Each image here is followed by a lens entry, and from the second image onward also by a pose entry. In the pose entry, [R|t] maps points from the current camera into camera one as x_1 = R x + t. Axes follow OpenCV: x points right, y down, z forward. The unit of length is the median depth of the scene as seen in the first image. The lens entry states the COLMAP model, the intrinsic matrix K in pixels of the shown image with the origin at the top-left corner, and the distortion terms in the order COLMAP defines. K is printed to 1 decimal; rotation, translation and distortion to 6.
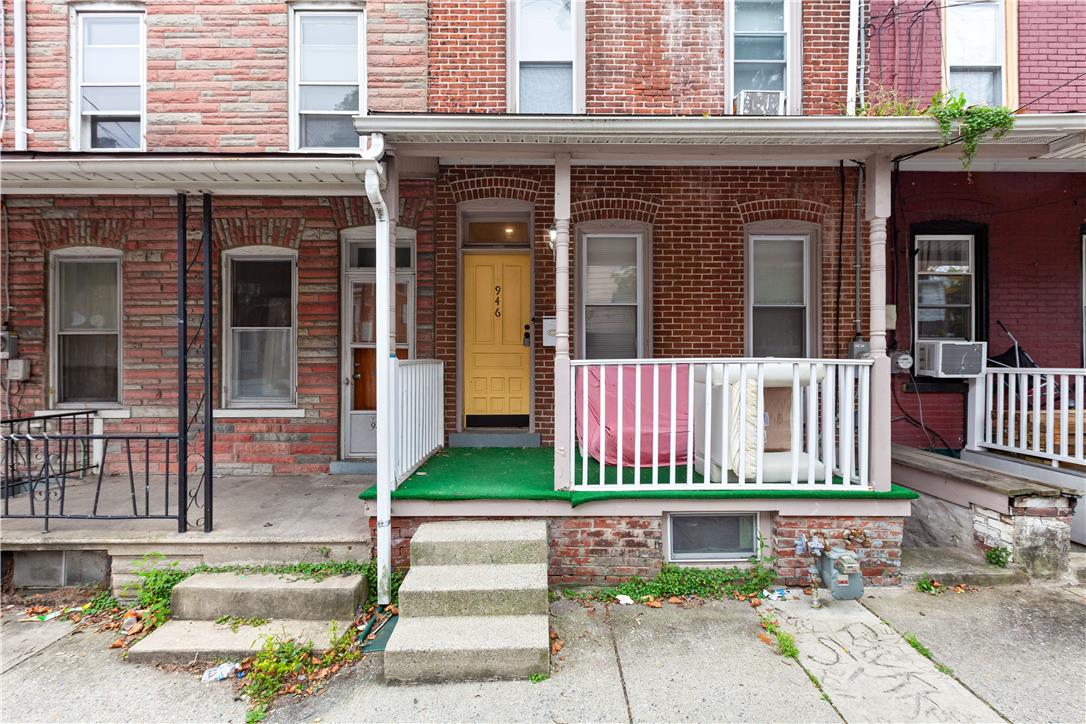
lens RADIAL K [[486.1, 0, 544.4], [0, 486.1, 358.2], [0, 0, 1]] dist [-0.000963, -0.000436]
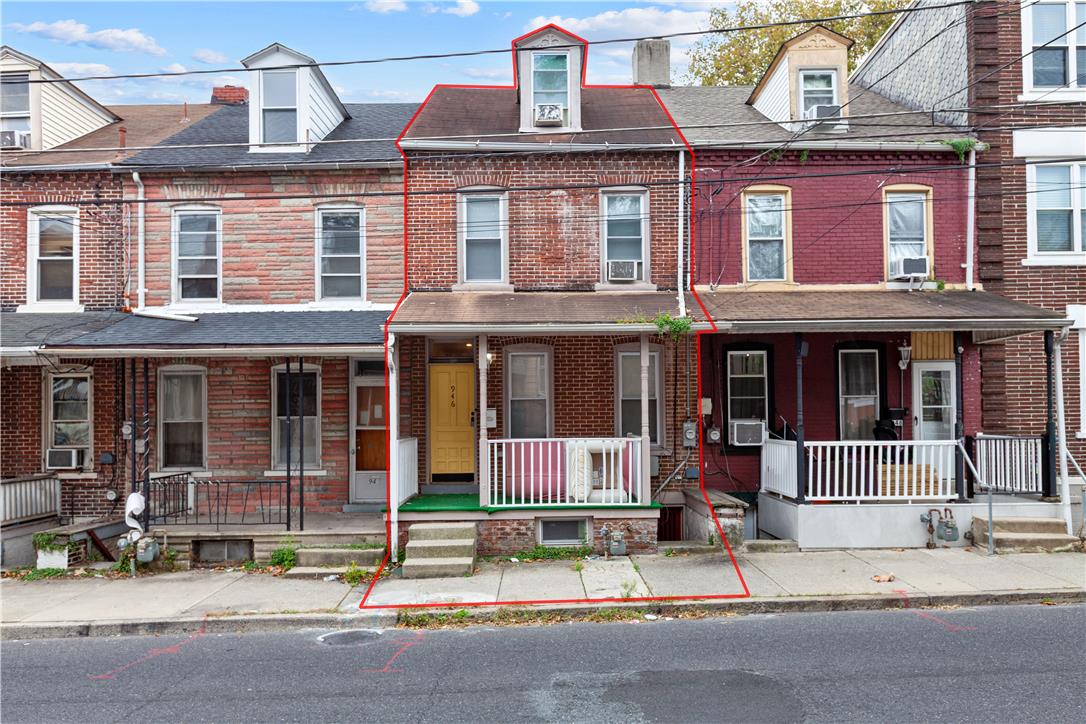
lens RADIAL K [[729.0, 0, 537.6], [0, 729.0, 394.8], [0, 0, 1]] dist [-0.003743, -0.001801]
pose [[0.999948, -0.009523, 0.003652, 0.164259], [0.009605, 0.999690, -0.022960, -0.072748], [-0.003432, 0.022994, 0.999730, -1.296861]]
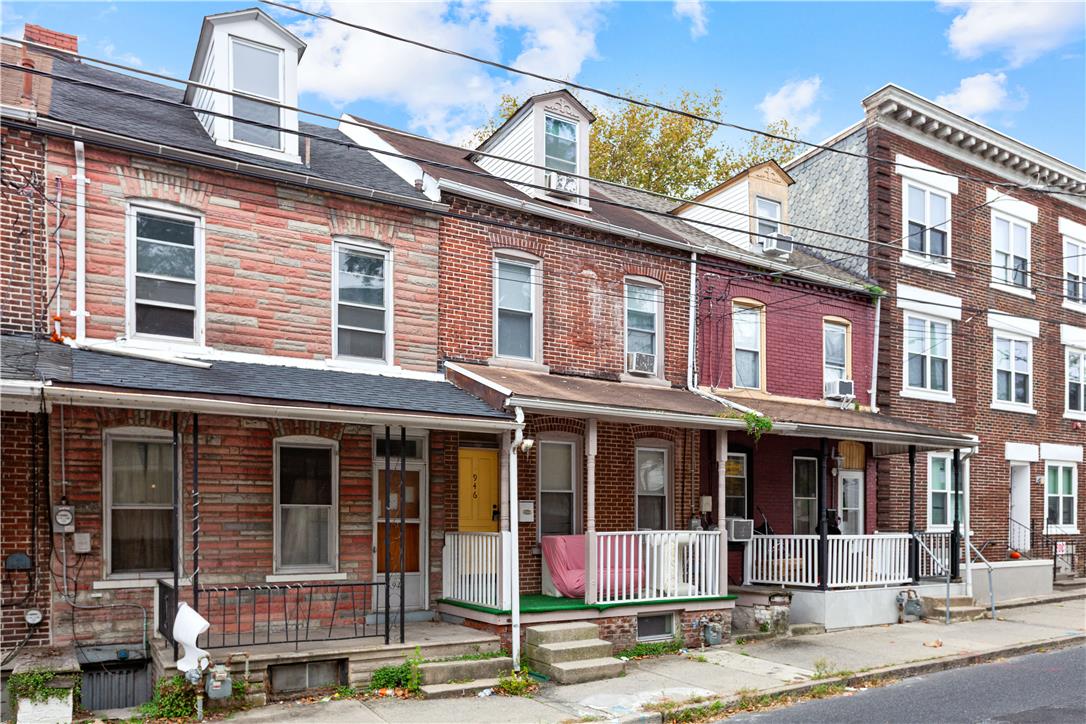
lens RADIAL K [[805.9, 0, 547.7], [0, 805.9, 520.2], [0, 0, 1]] dist [-0.008170, 0.001149]
pose [[0.855996, 0.003448, 0.516971, -1.104388], [-0.001222, 0.999988, -0.004646, -0.017687], [-0.516981, 0.003346, 0.855990, -0.987397]]
